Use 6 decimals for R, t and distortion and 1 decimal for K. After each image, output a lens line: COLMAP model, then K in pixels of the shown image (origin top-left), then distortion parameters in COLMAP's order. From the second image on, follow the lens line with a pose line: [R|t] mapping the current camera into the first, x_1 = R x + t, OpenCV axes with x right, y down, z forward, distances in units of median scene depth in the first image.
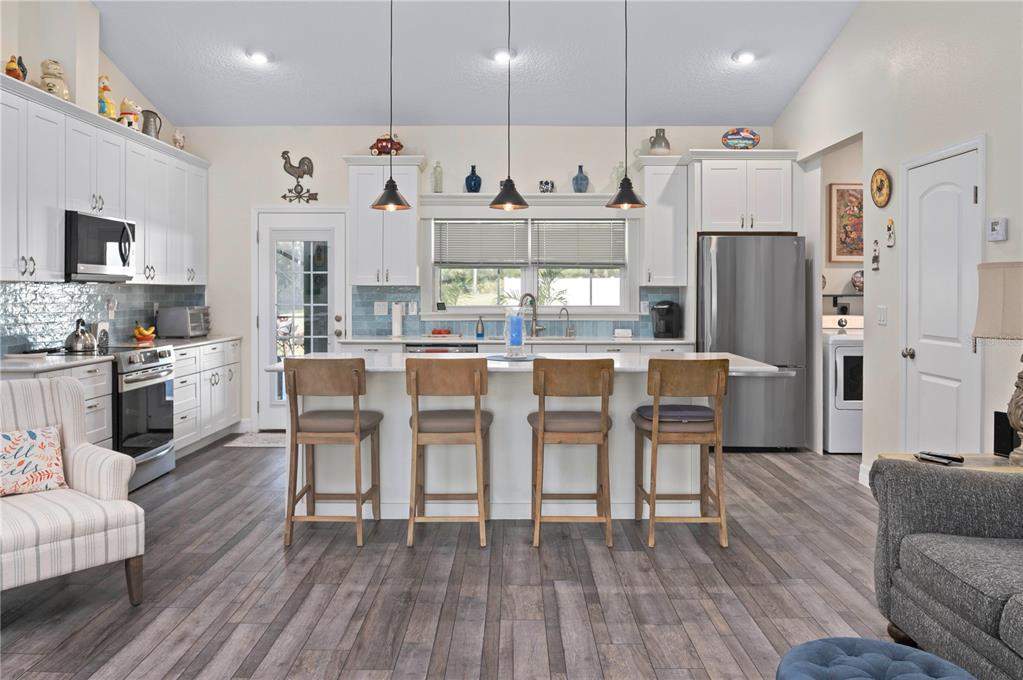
lens RADIAL K [[771.5, 0, 492.8], [0, 771.5, 295.0], [0, 0, 1]] dist [-0.008566, -0.002924]
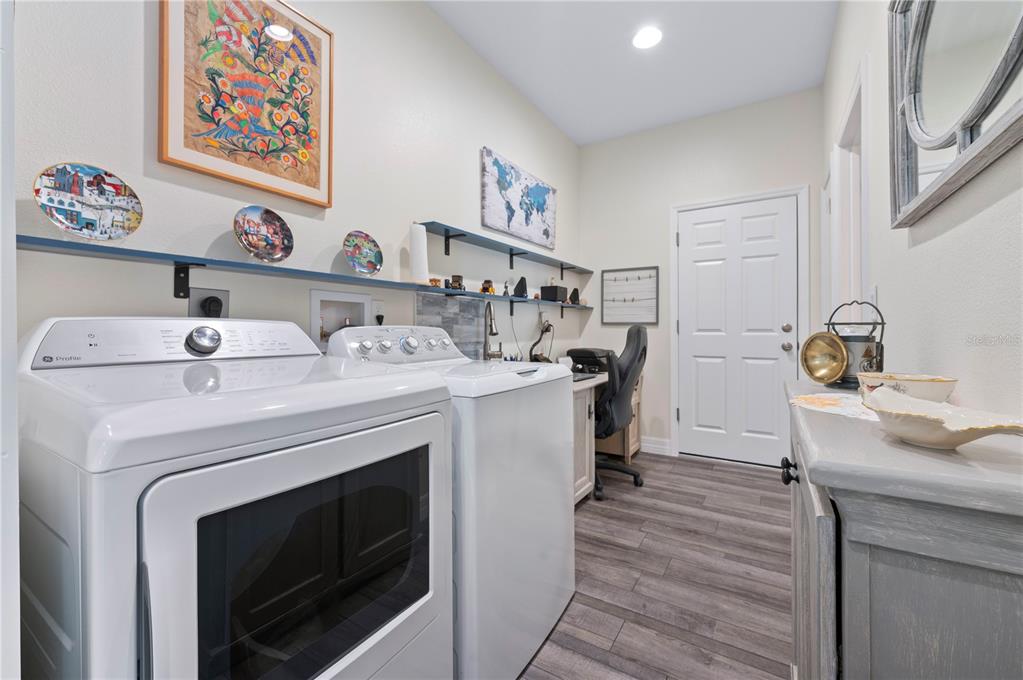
lens RADIAL K [[412.1, 0, 511.5], [0, 412.1, 340.0], [0, 0, 1]] dist [0.000741, 0.000054]
pose [[0.506655, -0.003754, 0.862141, 0.363269], [0.009072, 0.999958, -0.000978, 0.034931], [-0.862101, 0.008317, 0.506668, 0.787277]]
